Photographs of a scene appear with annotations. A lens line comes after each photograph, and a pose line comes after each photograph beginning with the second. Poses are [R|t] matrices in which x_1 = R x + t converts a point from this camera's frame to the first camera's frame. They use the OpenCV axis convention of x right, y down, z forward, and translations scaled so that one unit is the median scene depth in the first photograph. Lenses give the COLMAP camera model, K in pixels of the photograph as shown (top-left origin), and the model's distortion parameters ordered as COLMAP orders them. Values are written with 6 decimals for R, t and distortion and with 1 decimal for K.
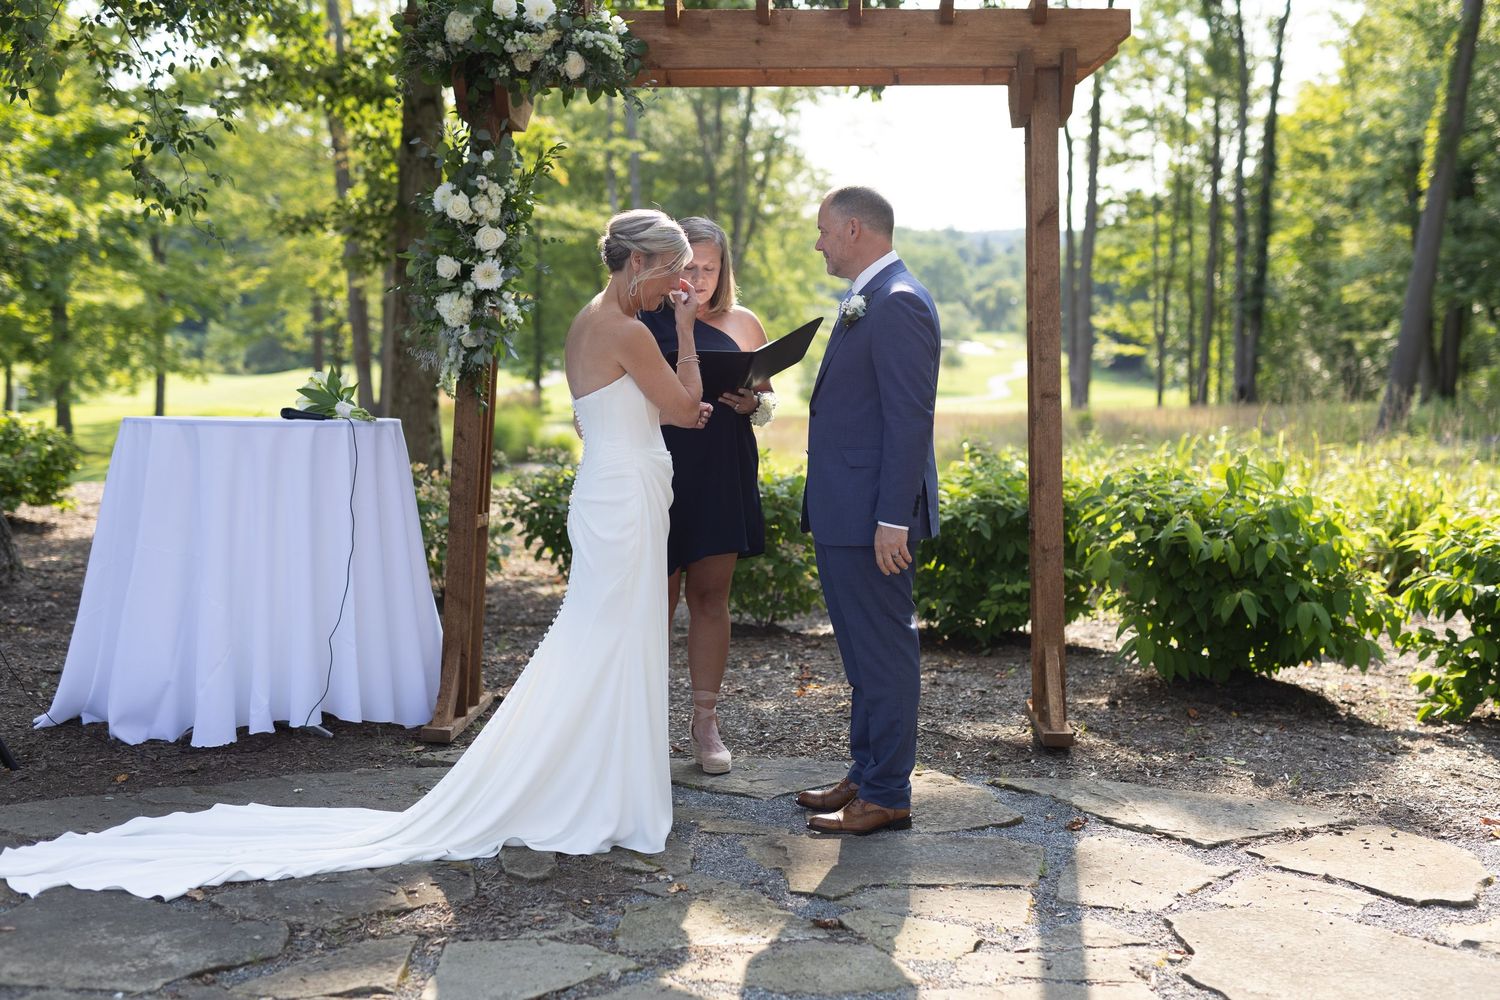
lens RADIAL K [[2079.6, 0, 762.2], [0, 2079.6, 508.7], [0, 0, 1]] dist [-0.009255, 0.017918]
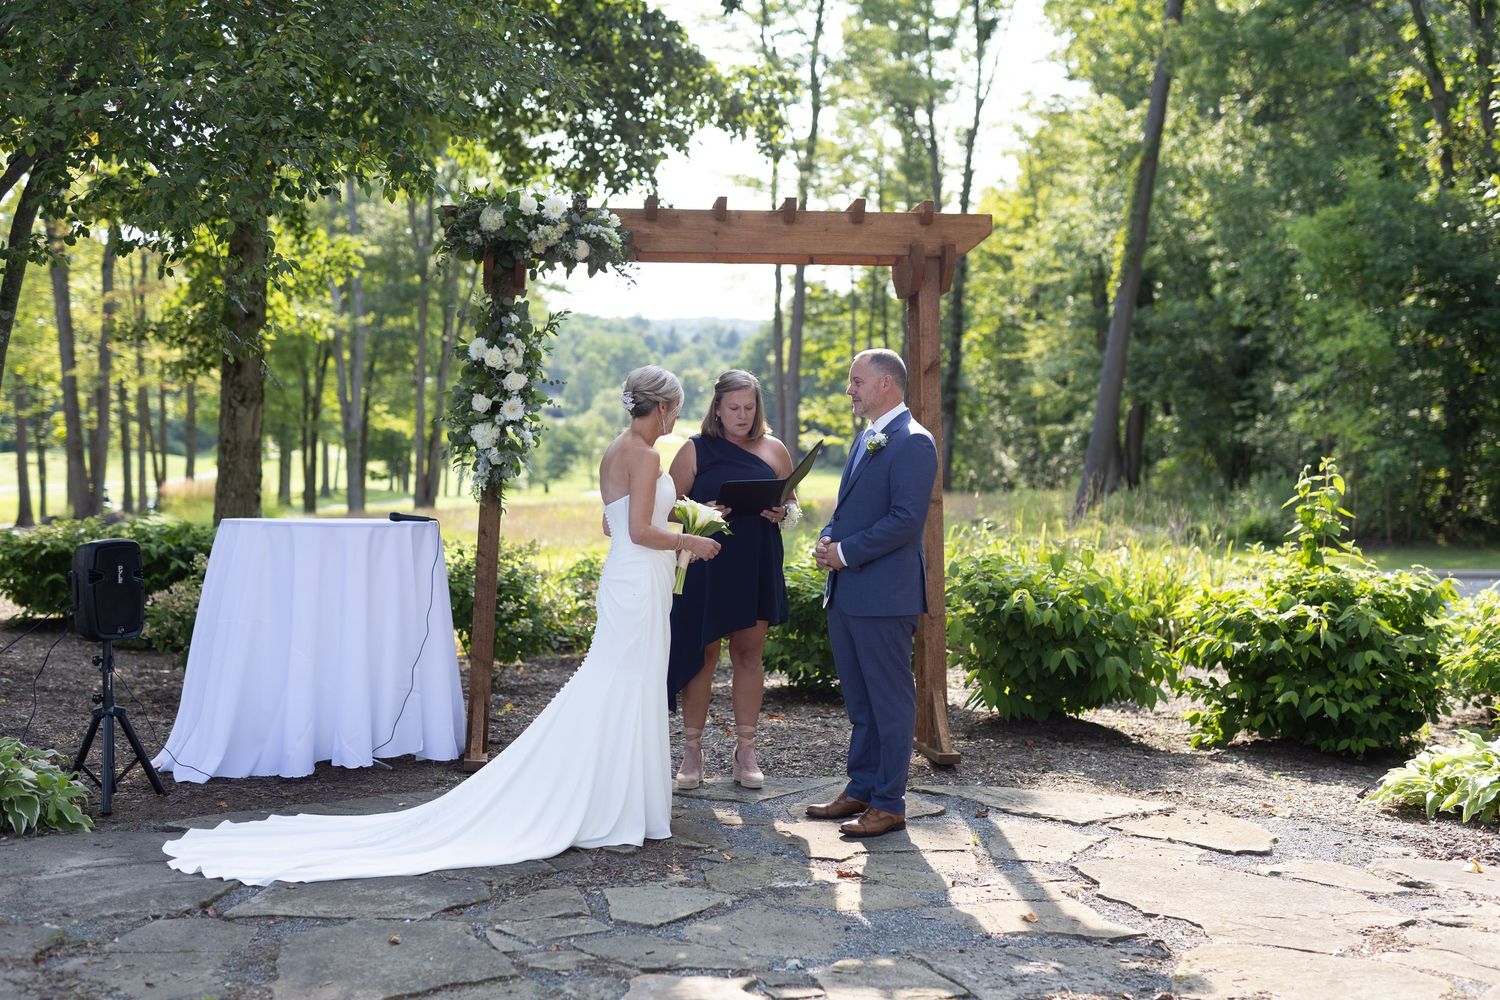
lens RADIAL K [[2072.4, 0, 762.1], [0, 2072.4, 505.3], [0, 0, 1]] dist [-0.010373, 0.005026]
pose [[0.988875, -0.001877, 0.148736, -0.144459], [0.008324, 0.999052, -0.042738, 0.003387], [-0.148515, 0.043501, 0.987953, -0.252148]]
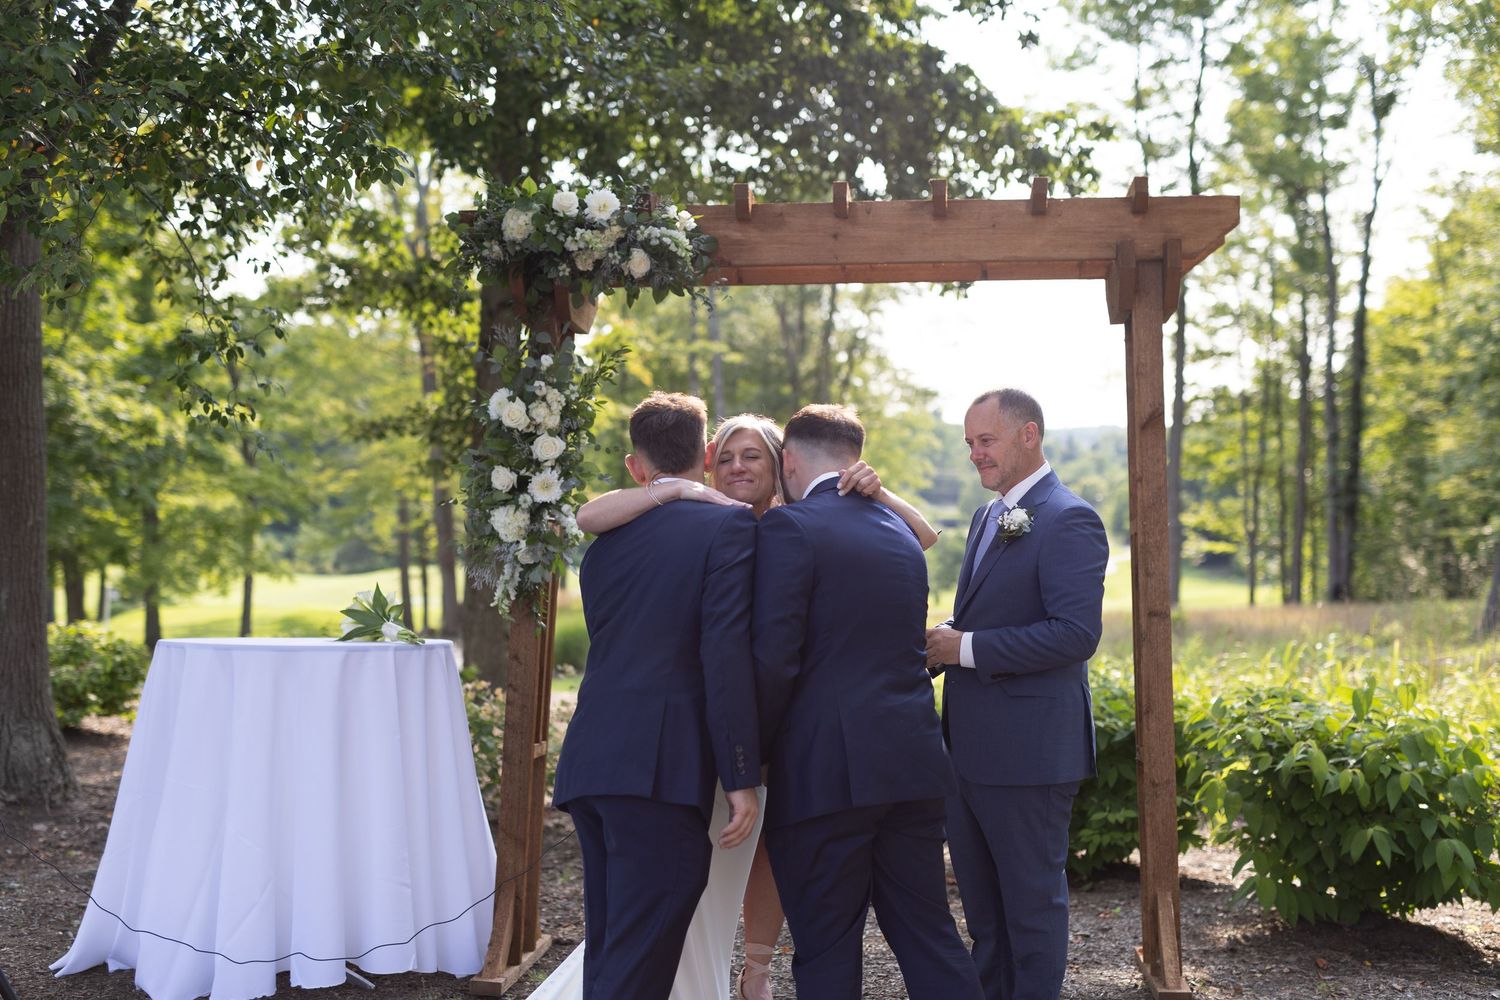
lens RADIAL K [[2081.9, 0, 722.1], [0, 2081.9, 531.4], [0, 0, 1]] dist [-0.010526, 0.011987]
pose [[0.998210, -0.005226, -0.059584, 0.001861], [0.000188, 0.996445, -0.084251, -0.011718], [0.059812, 0.084089, 0.994662, 0.066850]]
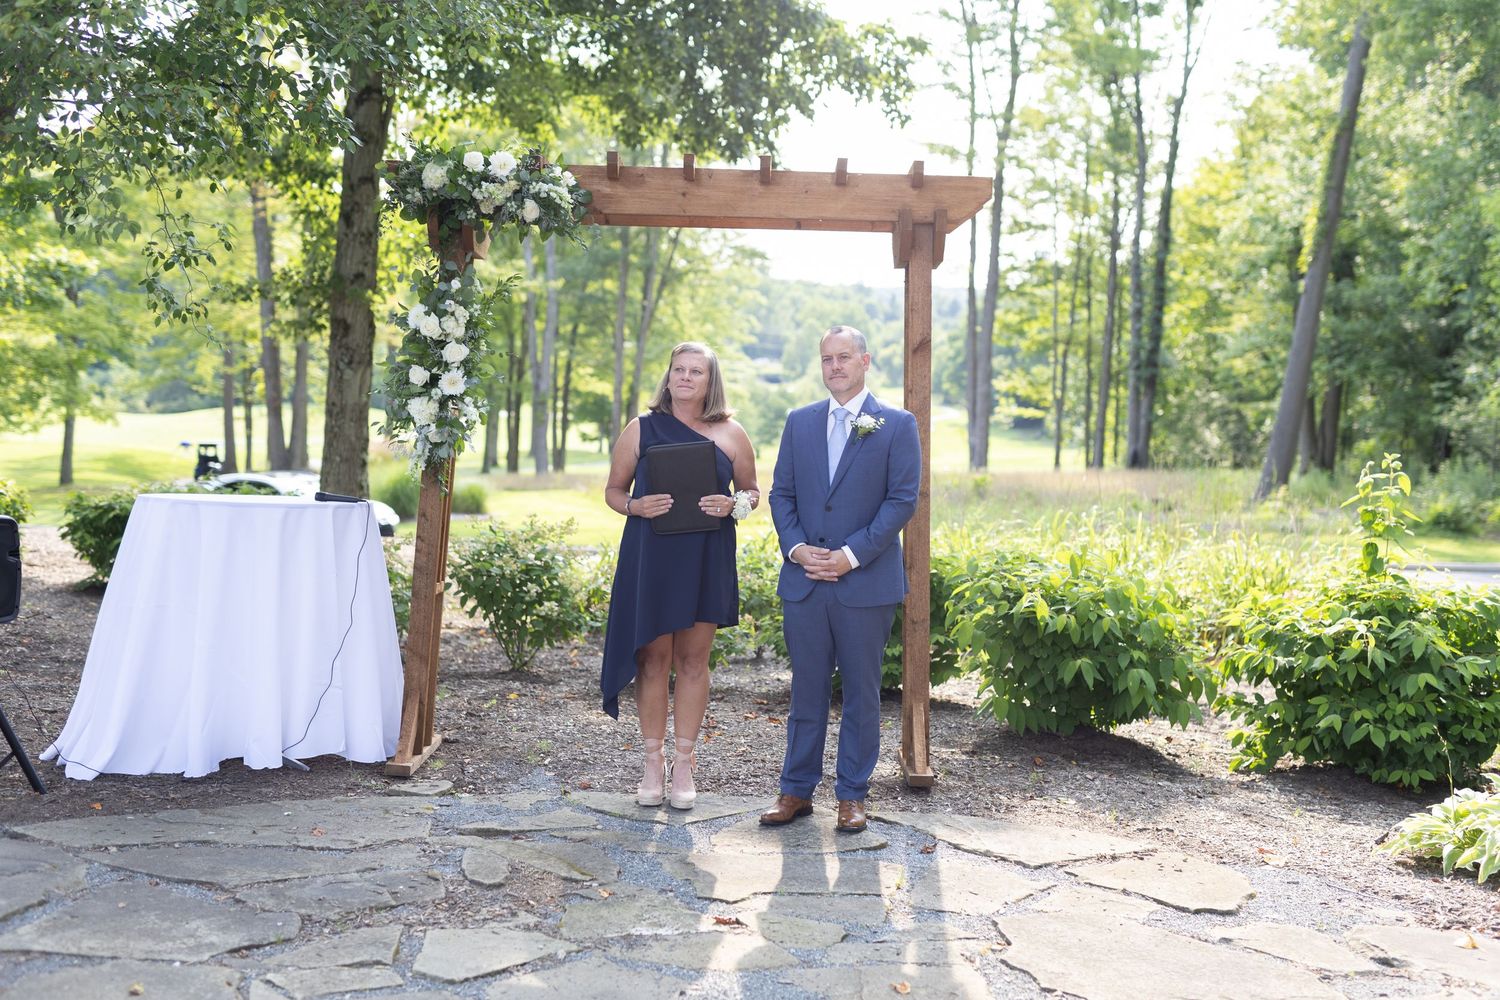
lens RADIAL K [[2073.0, 0, 790.1], [0, 2073.0, 470.4], [0, 0, 1]] dist [-0.002402, -0.000315]
pose [[0.998026, 0.022510, 0.058633, -0.006286], [-0.019965, 0.998848, -0.043635, -0.012019], [-0.059548, 0.042379, 0.997325, -0.164898]]
